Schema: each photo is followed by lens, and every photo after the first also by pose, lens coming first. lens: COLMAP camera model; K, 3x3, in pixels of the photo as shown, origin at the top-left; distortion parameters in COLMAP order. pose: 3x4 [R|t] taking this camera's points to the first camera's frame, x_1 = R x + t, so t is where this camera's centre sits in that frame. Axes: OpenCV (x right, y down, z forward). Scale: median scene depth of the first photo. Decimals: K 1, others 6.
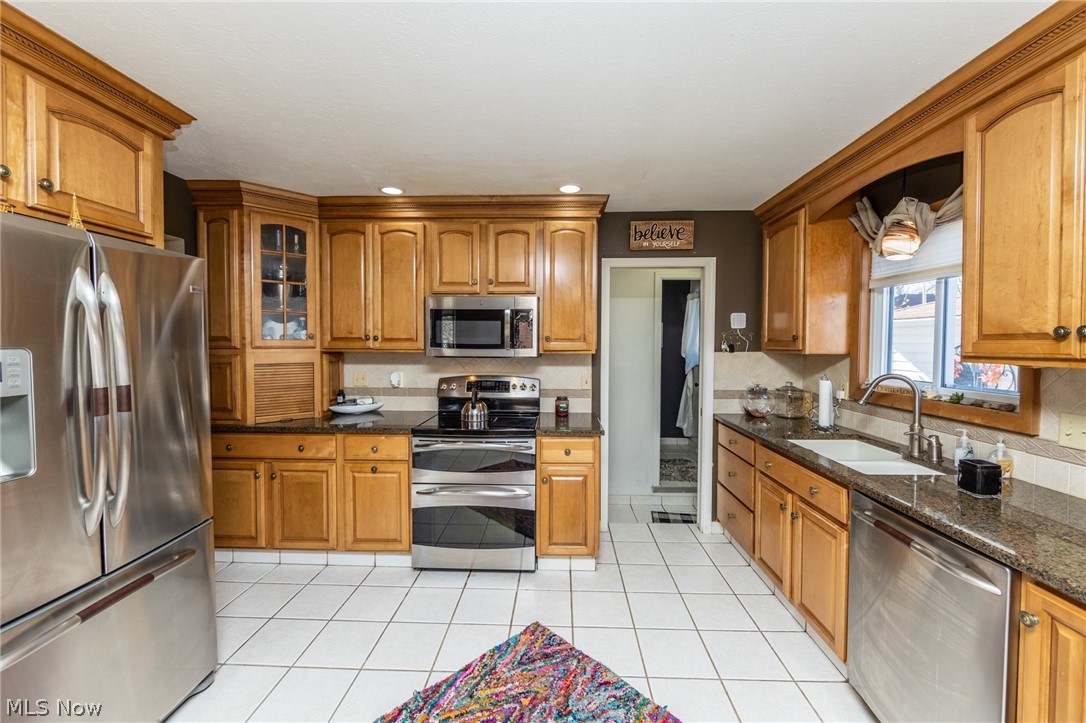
lens RADIAL K [[428.1, 0, 542.2], [0, 428.1, 358.7], [0, 0, 1]] dist [-0.001180, -0.000091]
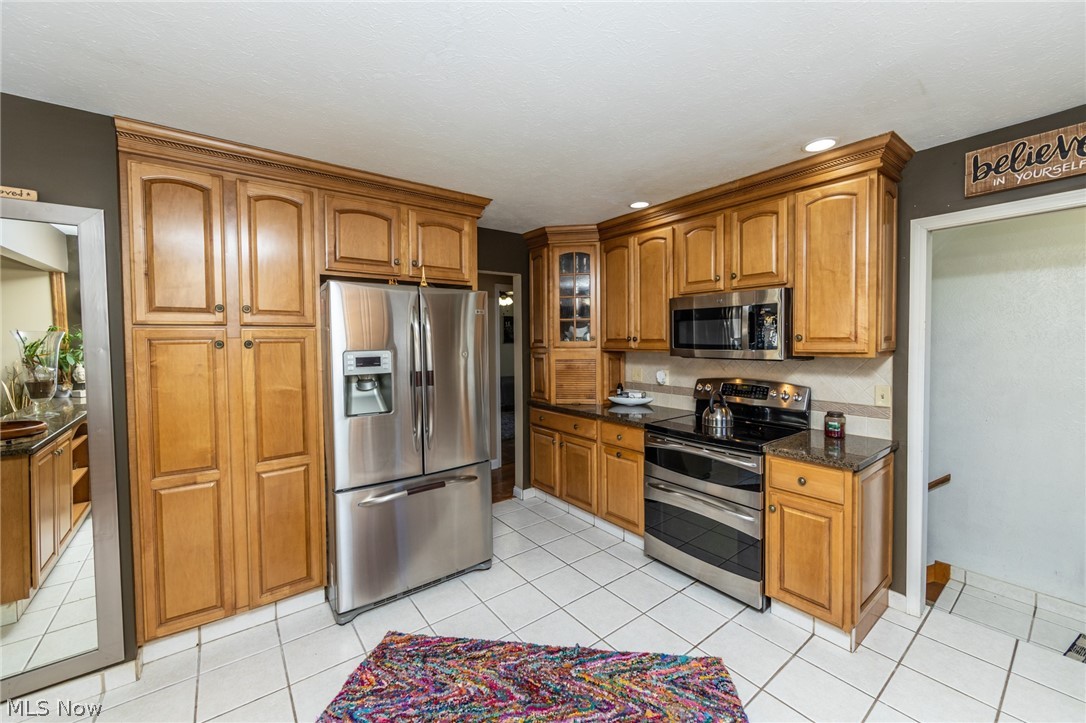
lens RADIAL K [[427.0, 0, 544.3], [0, 427.0, 354.3], [0, 0, 1]] dist [-0.000130, 0.000063]
pose [[0.633365, 0.017269, -0.773660, 0.333830], [-0.018030, 0.999809, 0.007557, -0.012810], [0.773643, 0.009163, 0.633556, 0.115786]]
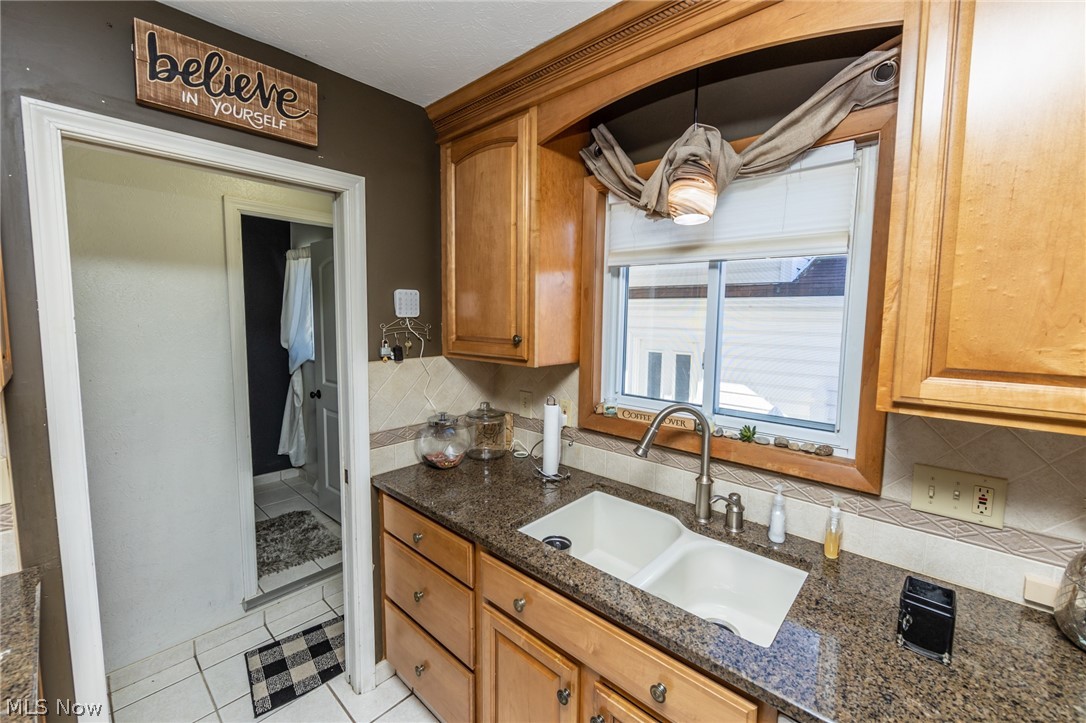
lens RADIAL K [[436.0, 0, 540.8], [0, 436.0, 350.8], [0, 0, 1]] dist [-0.001041, -0.000385]
pose [[0.641614, -0.059214, 0.764739, 0.142599], [0.018158, 0.997909, 0.062034, -0.064236], [-0.766813, -0.025916, 0.641347, 0.543687]]
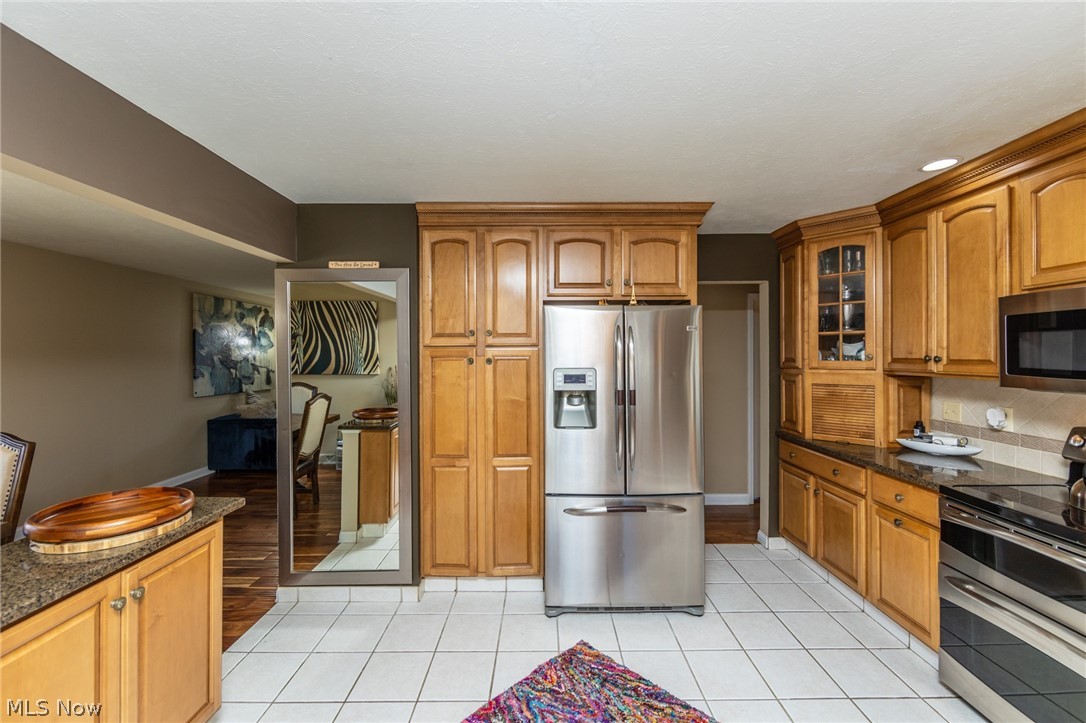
lens RADIAL K [[428.1, 0, 542.2], [0, 428.1, 358.7], [0, 0, 1]] dist [-0.001180, -0.000091]
pose [[0.036312, 0.002466, -0.999337, 0.363892], [-0.034727, 0.999396, 0.001205, -0.026092], [0.998737, 0.034661, 0.036375, 0.271895]]
